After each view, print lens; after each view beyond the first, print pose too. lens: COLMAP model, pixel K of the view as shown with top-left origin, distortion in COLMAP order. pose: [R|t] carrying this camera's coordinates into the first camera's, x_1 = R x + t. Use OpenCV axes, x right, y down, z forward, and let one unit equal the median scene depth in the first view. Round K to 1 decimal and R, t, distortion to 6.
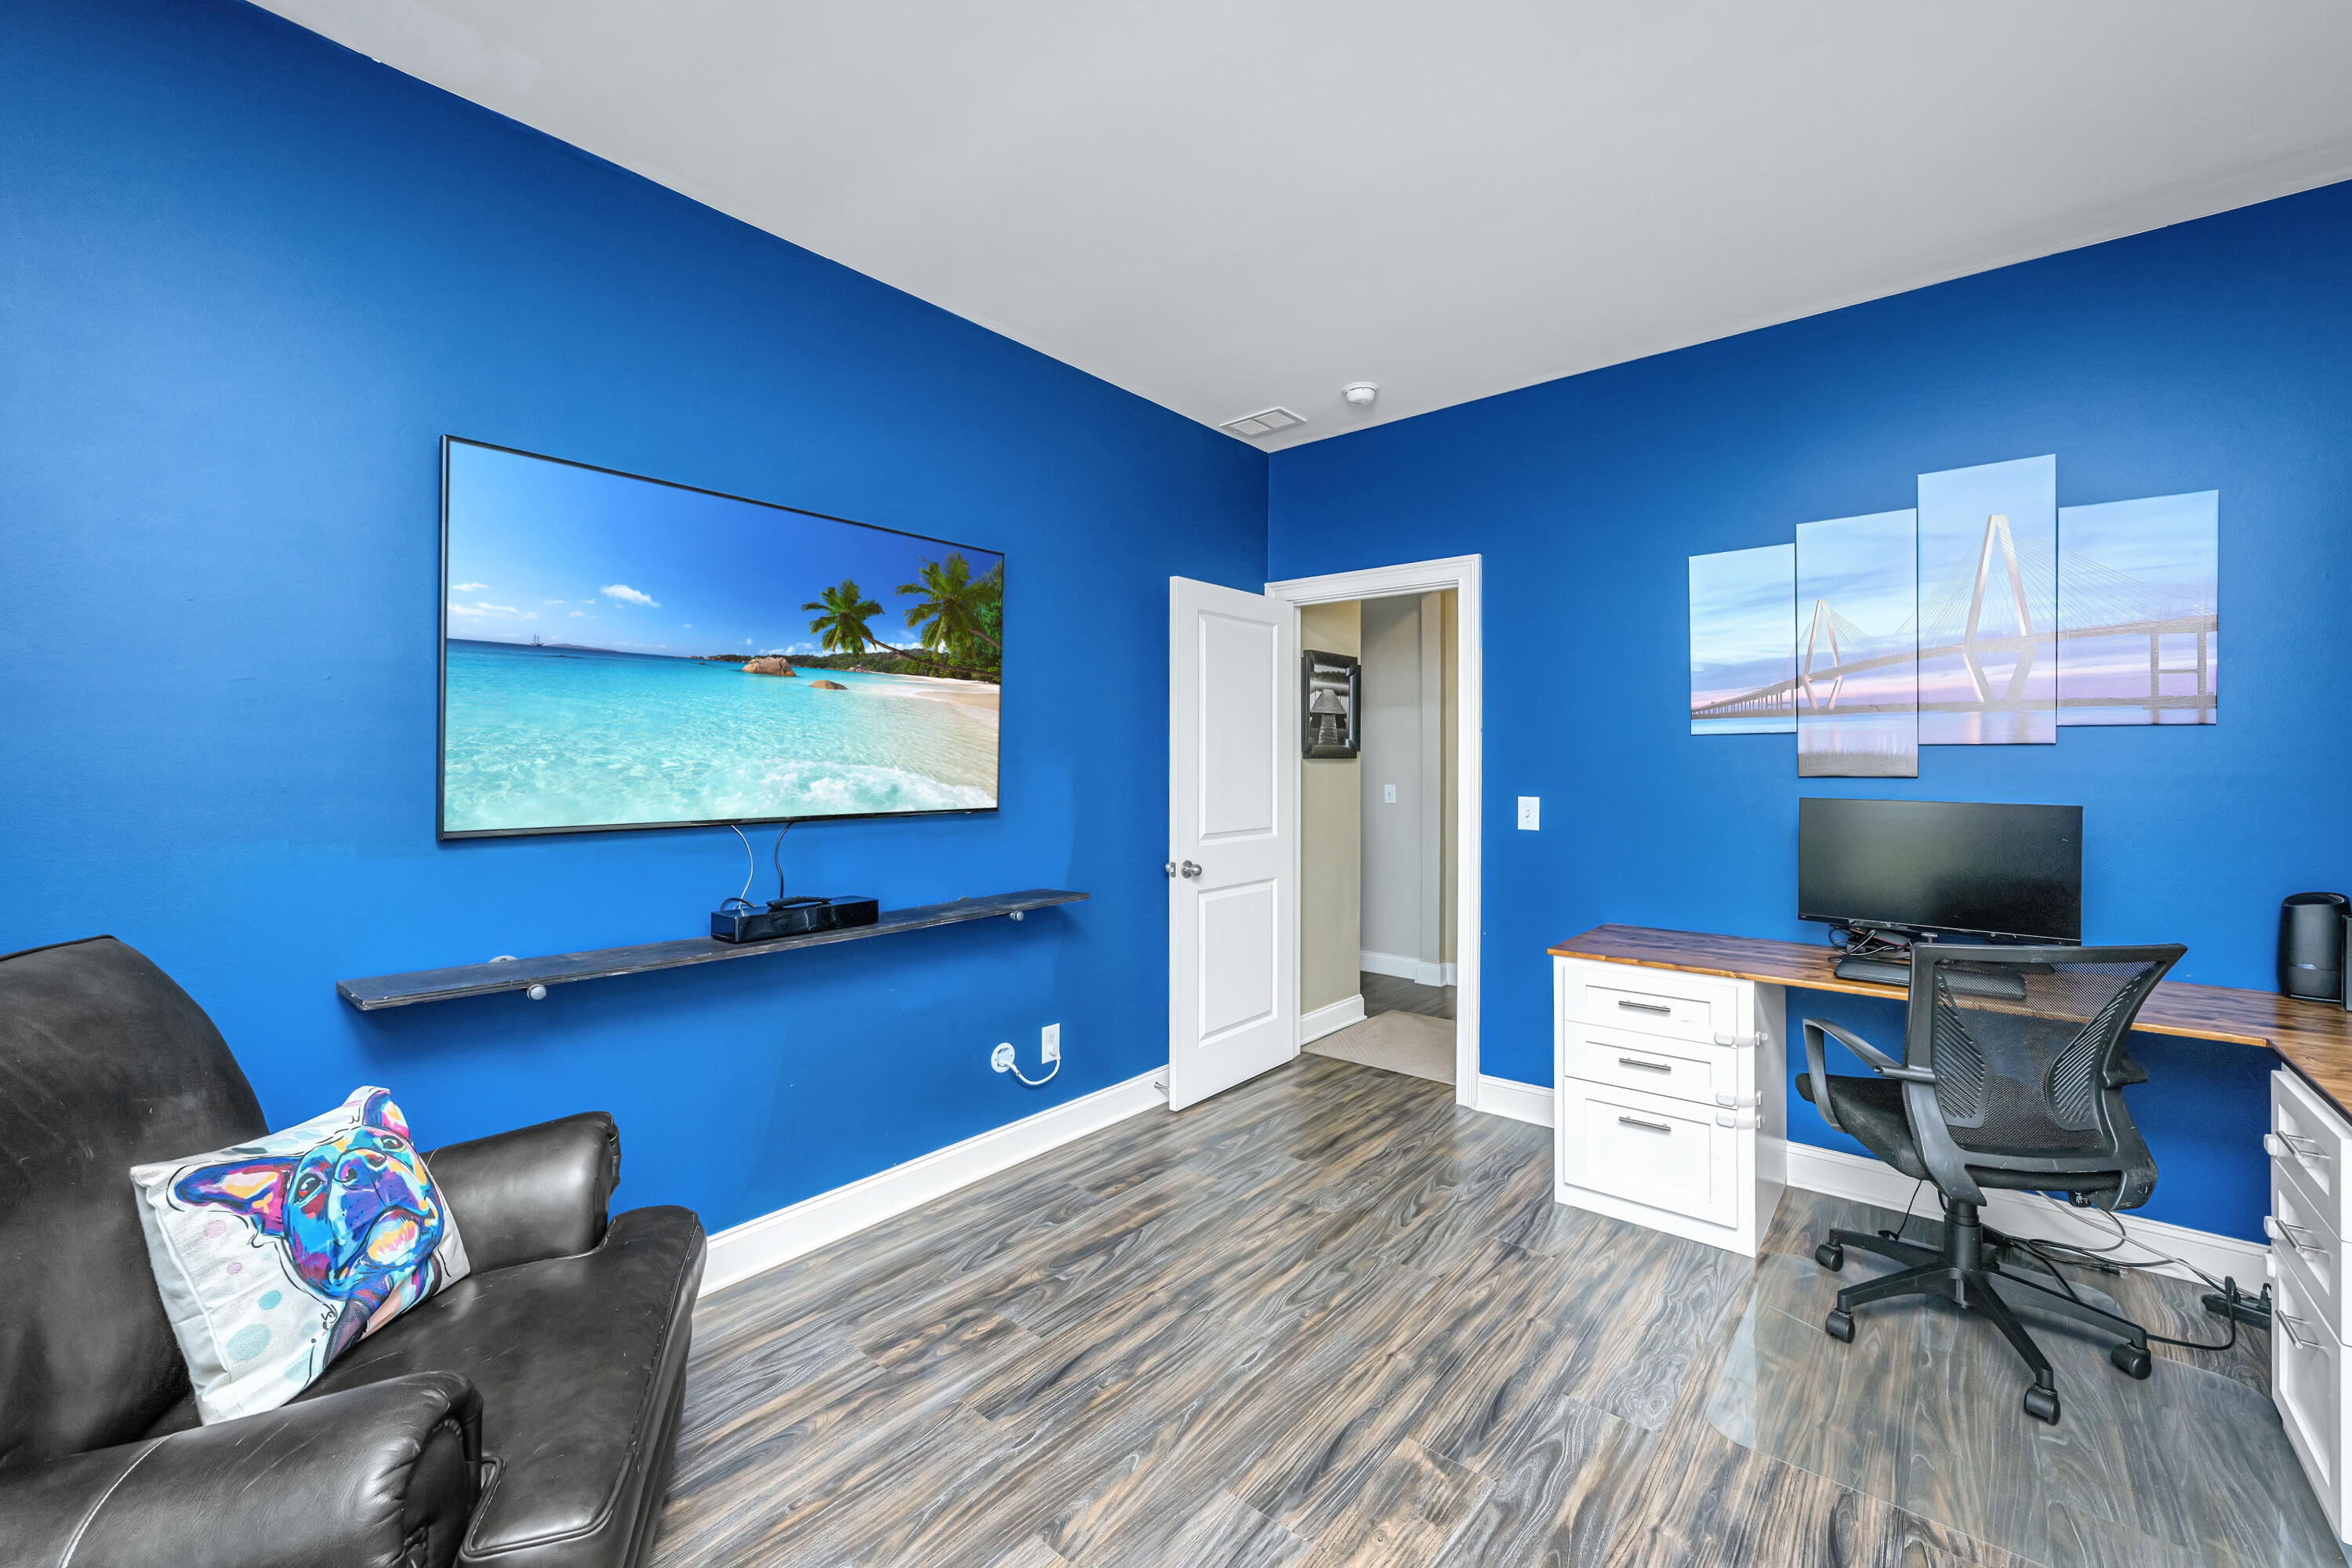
lens RADIAL K [[947.6, 0, 1191.2], [0, 947.6, 765.0], [0, 0, 1]] dist [0.000582, -0.000225]
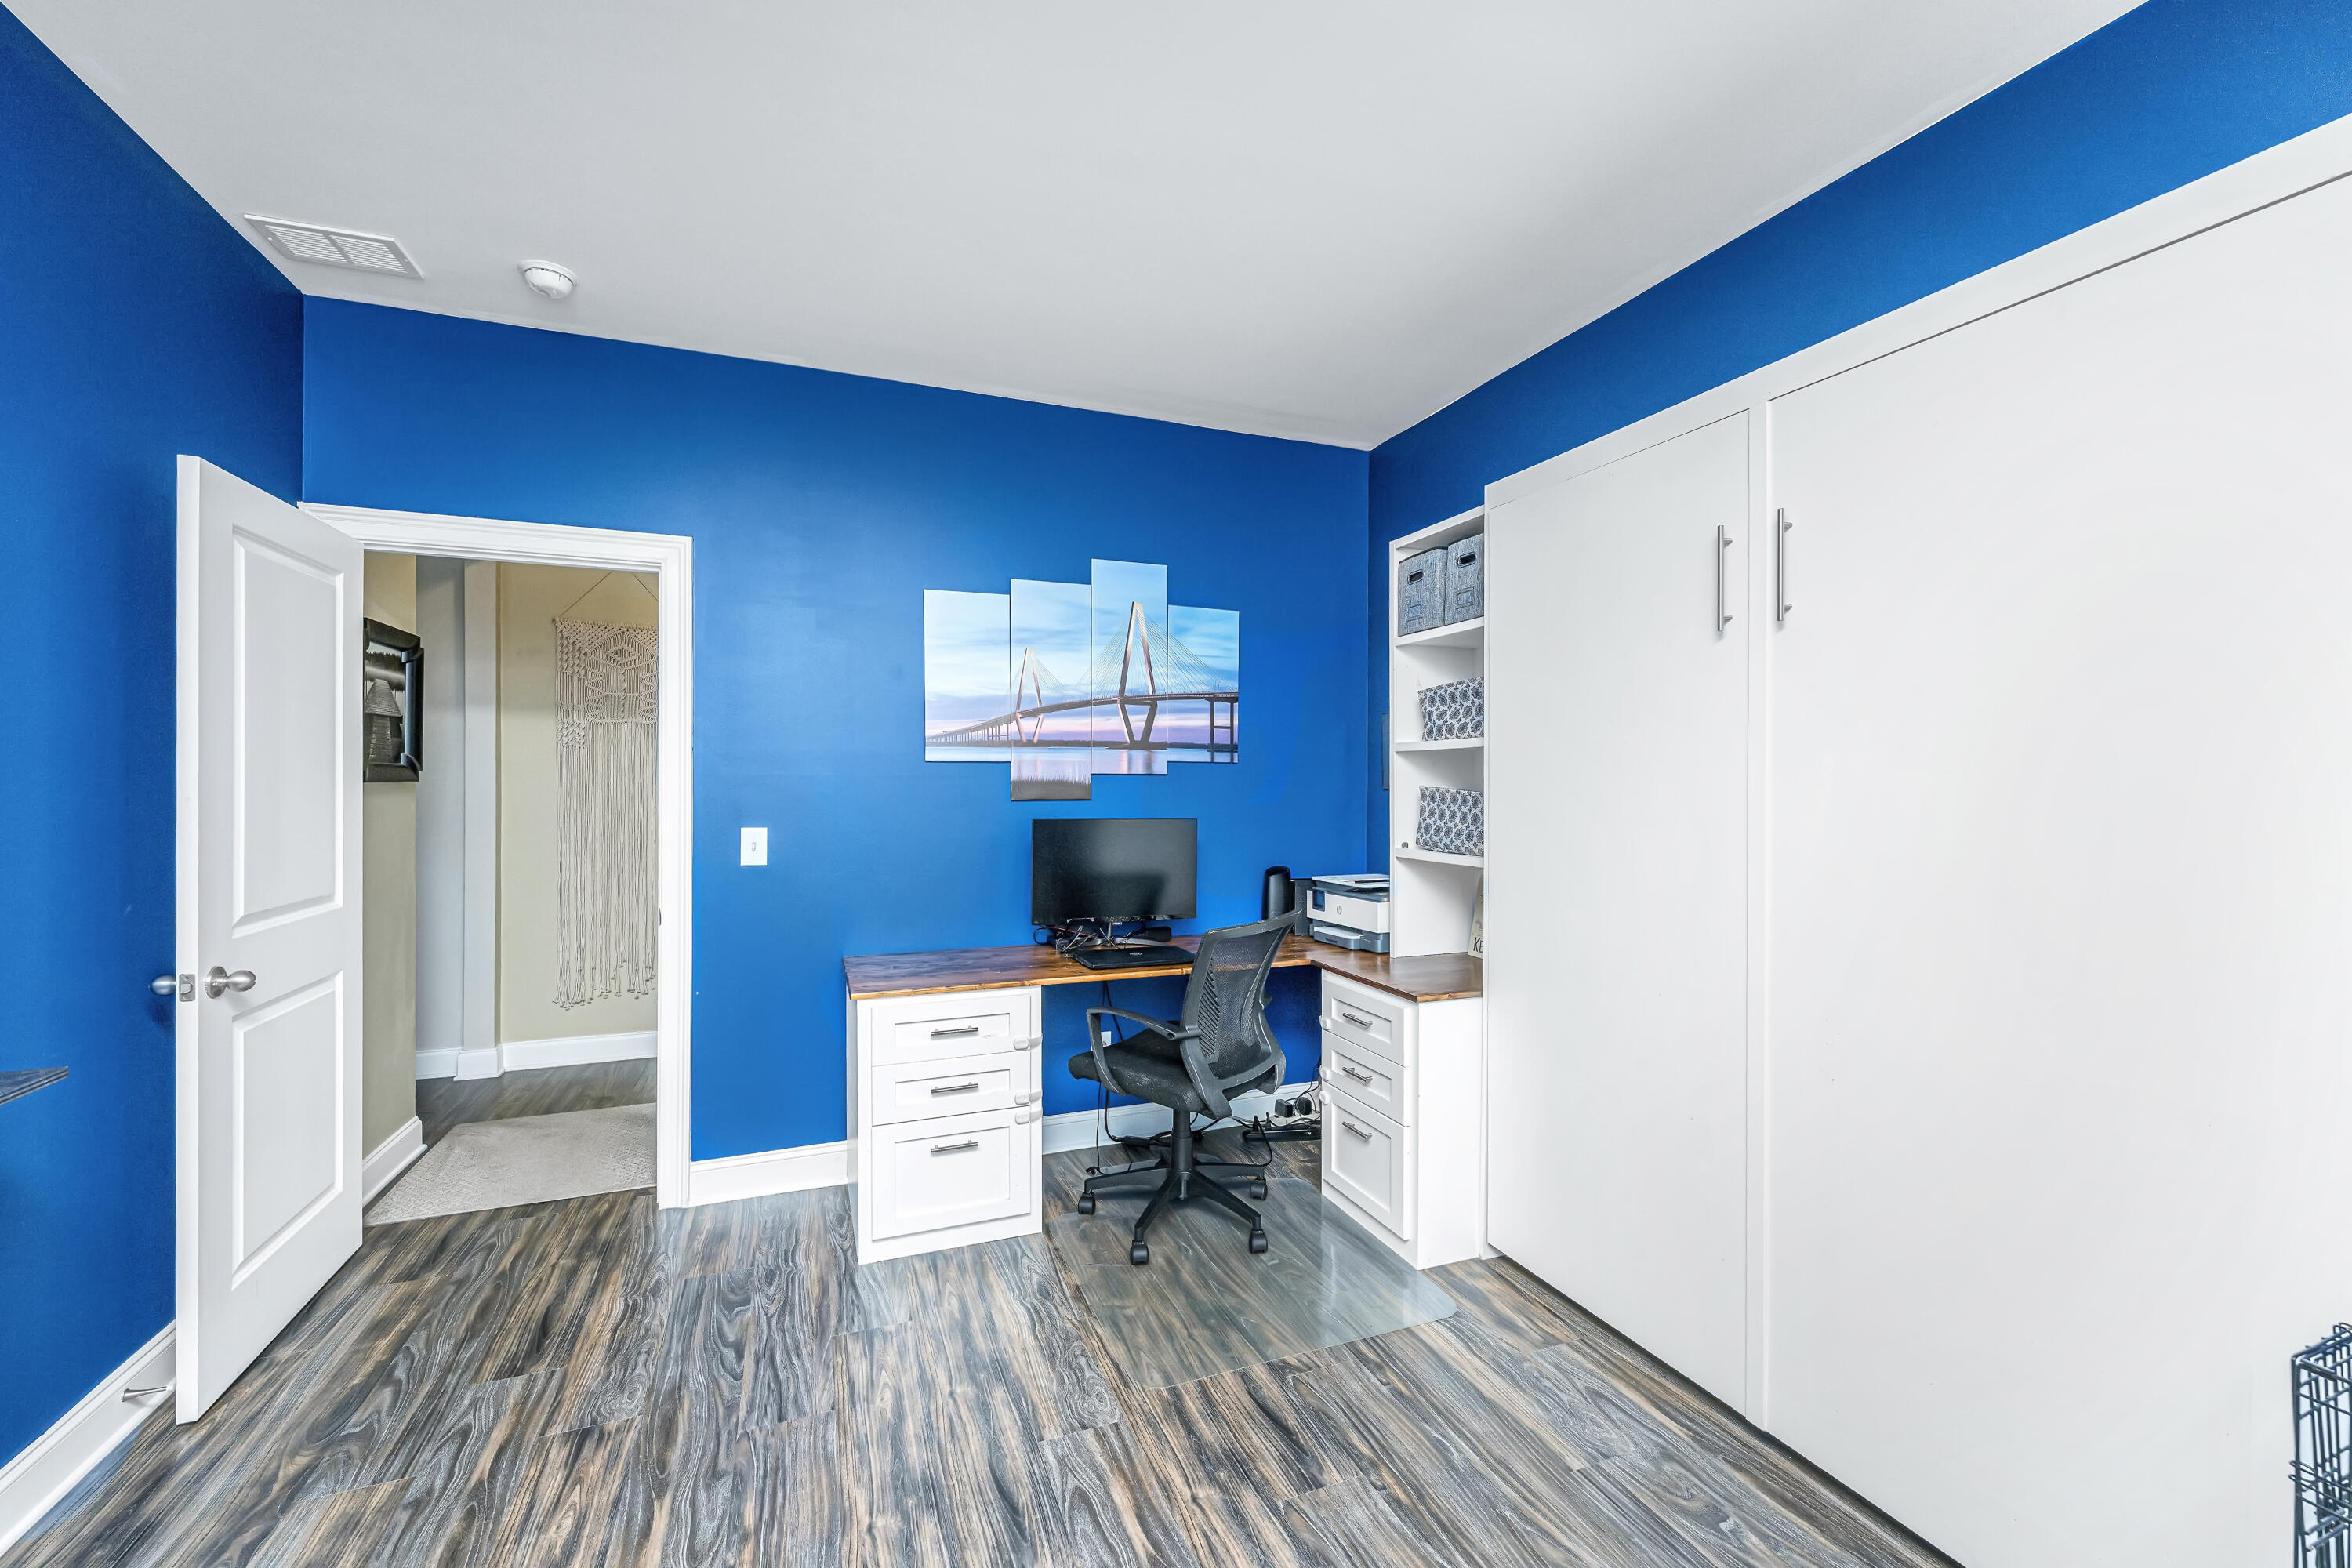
lens RADIAL K [[947.6, 0, 1179.4], [0, 947.6, 788.1], [0, 0, 1]] dist [0.000582, -0.000225]
pose [[0.488097, -0.007523, 0.872757, -0.280336], [0.000272, 0.999964, 0.008468, -0.013291], [-0.872789, -0.003896, 0.488082, 0.291545]]
